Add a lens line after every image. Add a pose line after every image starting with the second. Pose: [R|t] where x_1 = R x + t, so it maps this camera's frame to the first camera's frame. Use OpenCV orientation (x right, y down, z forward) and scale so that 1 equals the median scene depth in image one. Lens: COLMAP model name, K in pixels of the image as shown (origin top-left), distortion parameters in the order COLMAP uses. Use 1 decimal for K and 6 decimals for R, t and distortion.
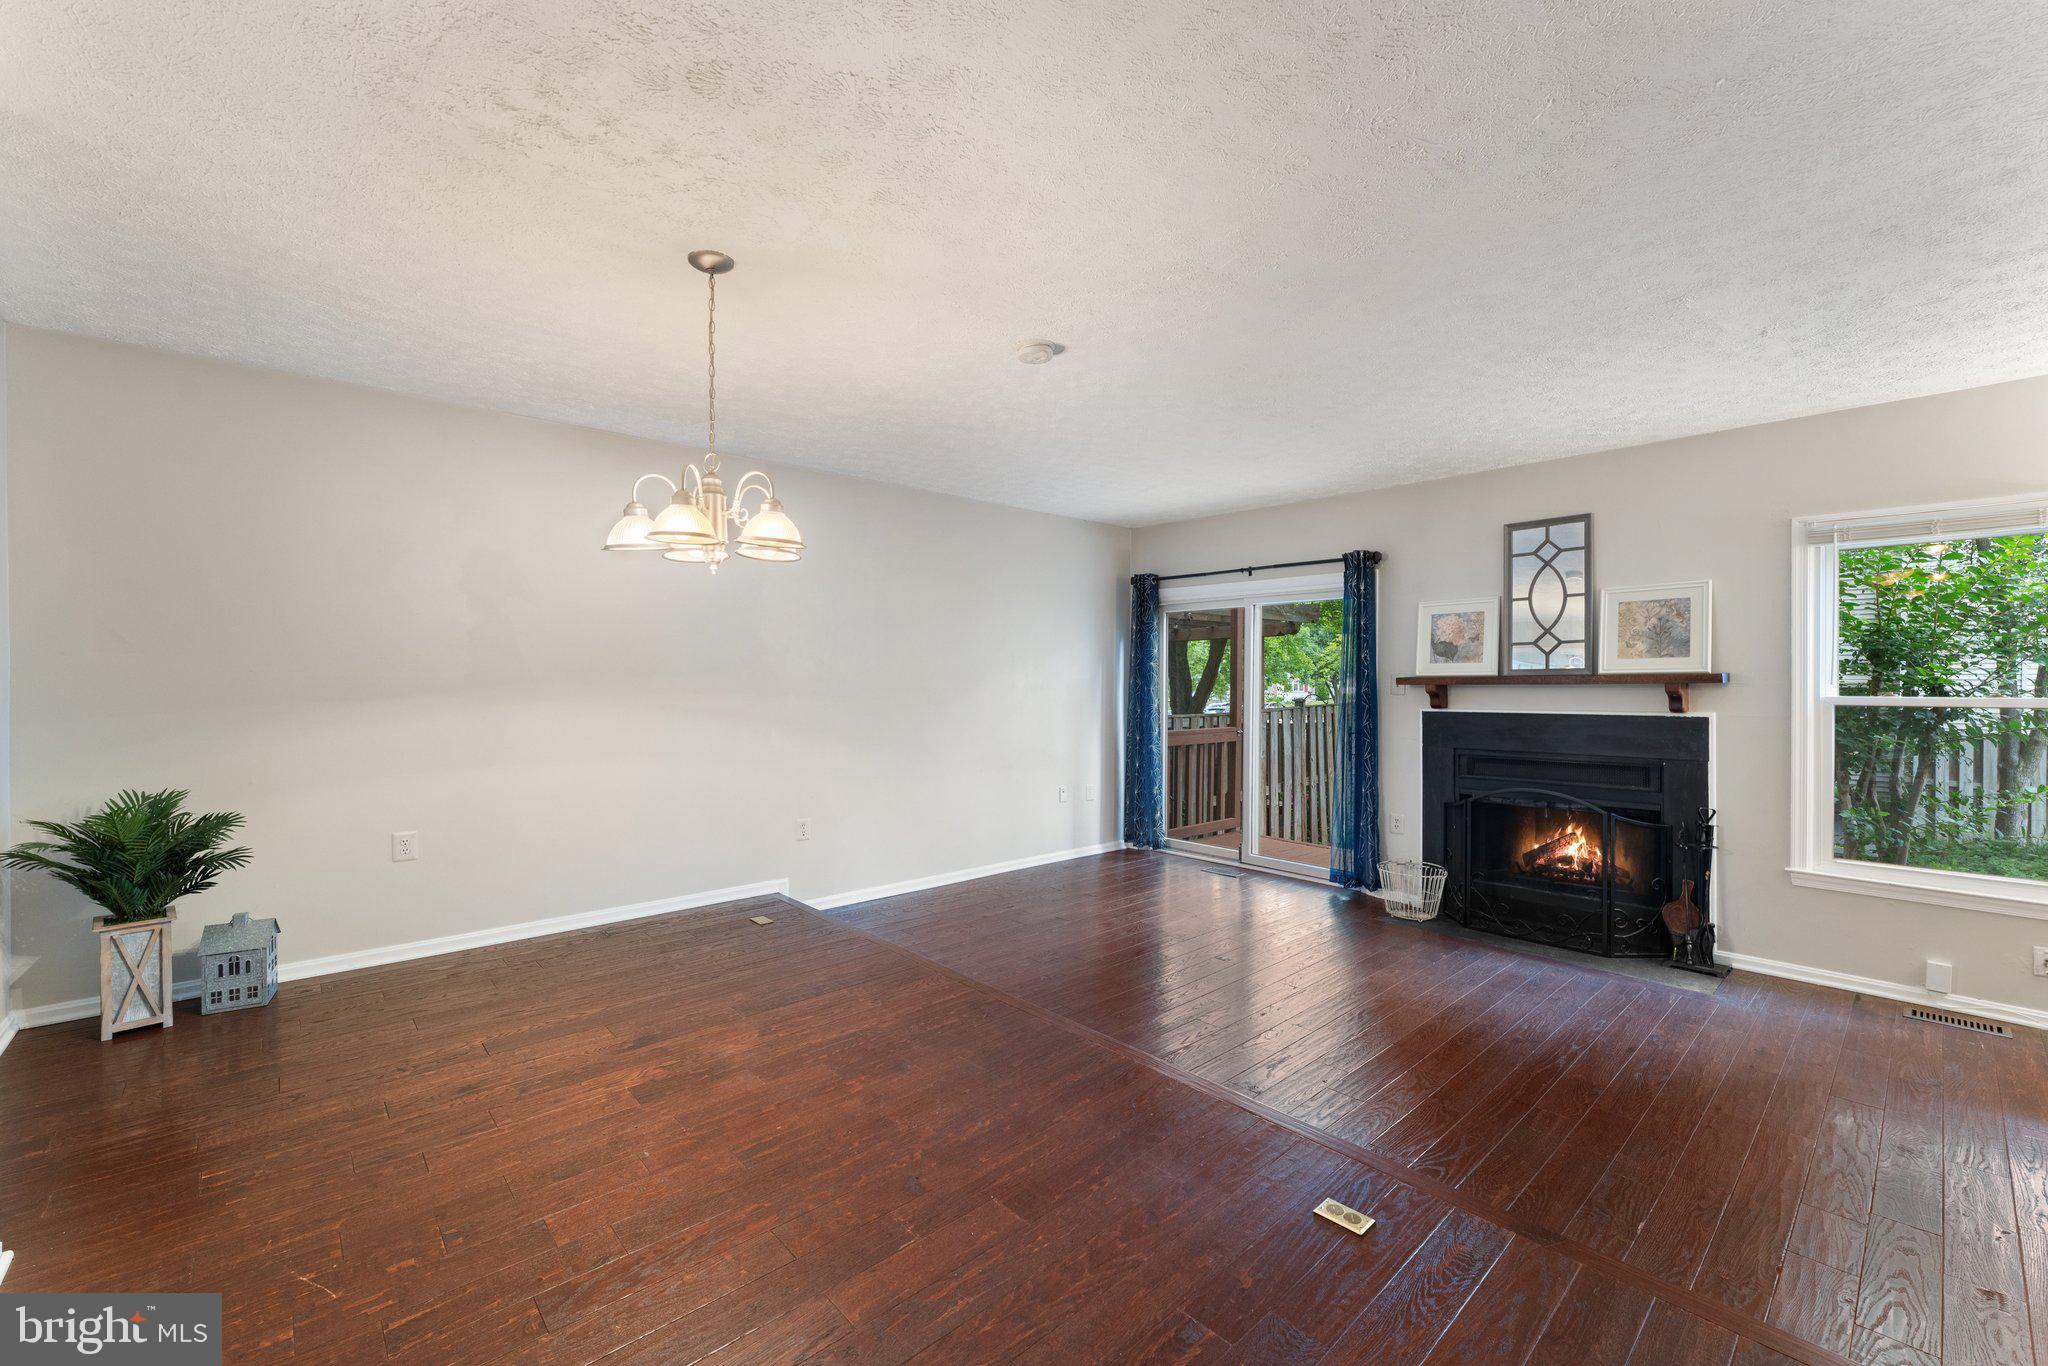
lens RADIAL K [[838.6, 0, 1010.8], [0, 838.6, 684.0], [0, 0, 1]] dist [-0.001341, -0.000378]
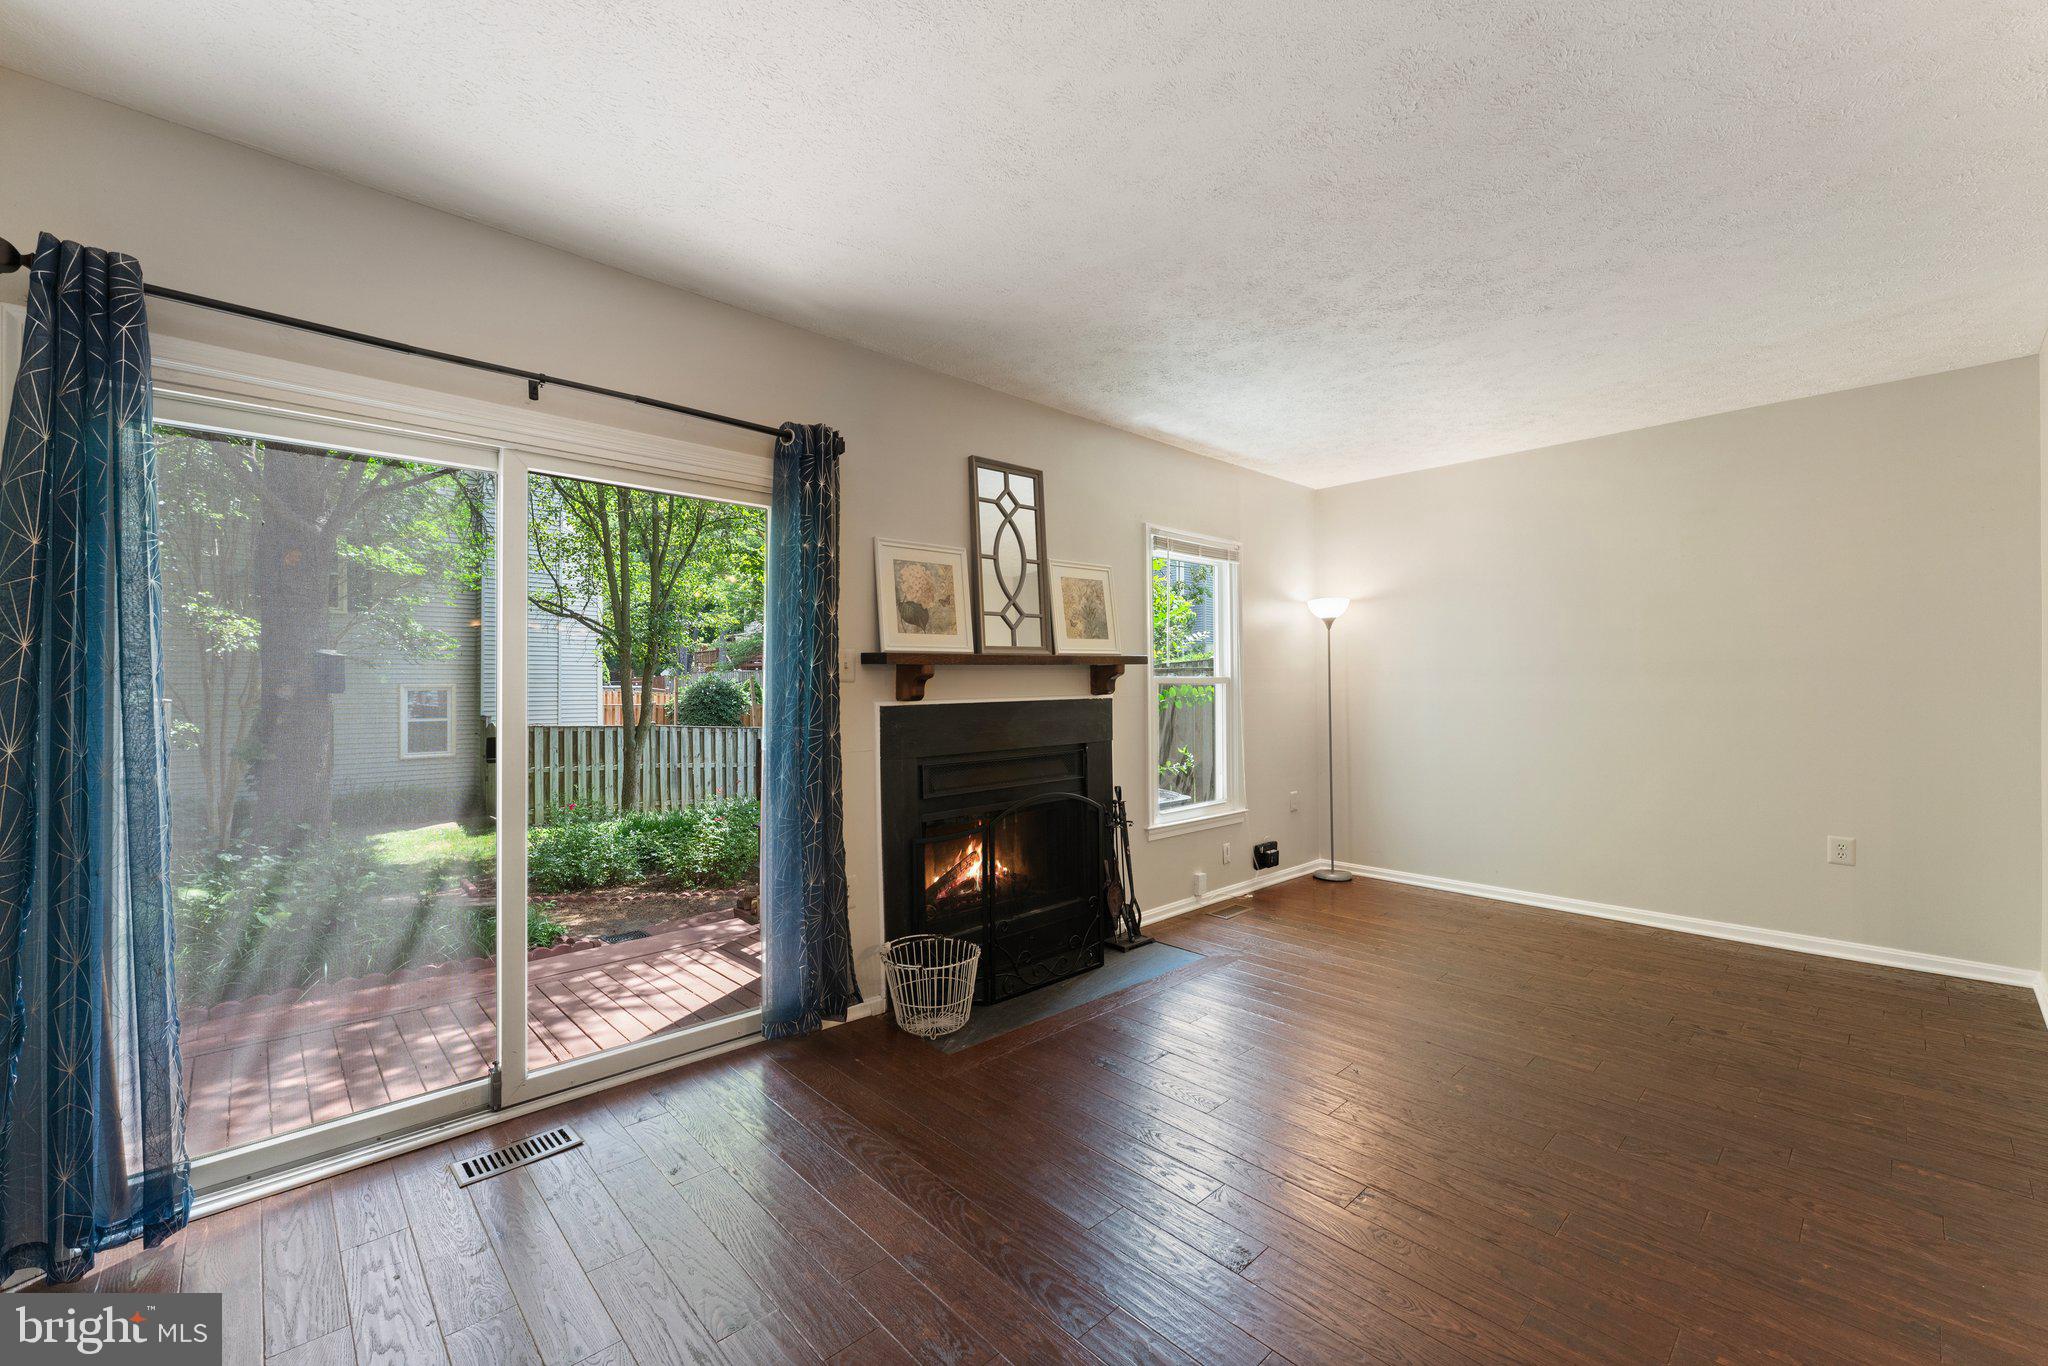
lens RADIAL K [[826.5, 0, 1020.9], [0, 826.5, 680.8], [0, 0, 1]] dist [-0.001702, 0.000763]
pose [[-0.025160, 0.004396, 0.999674, -0.164868], [0.012620, 0.999912, -0.004079, 0.018323], [-0.999604, 0.012513, -0.025213, 1.009870]]
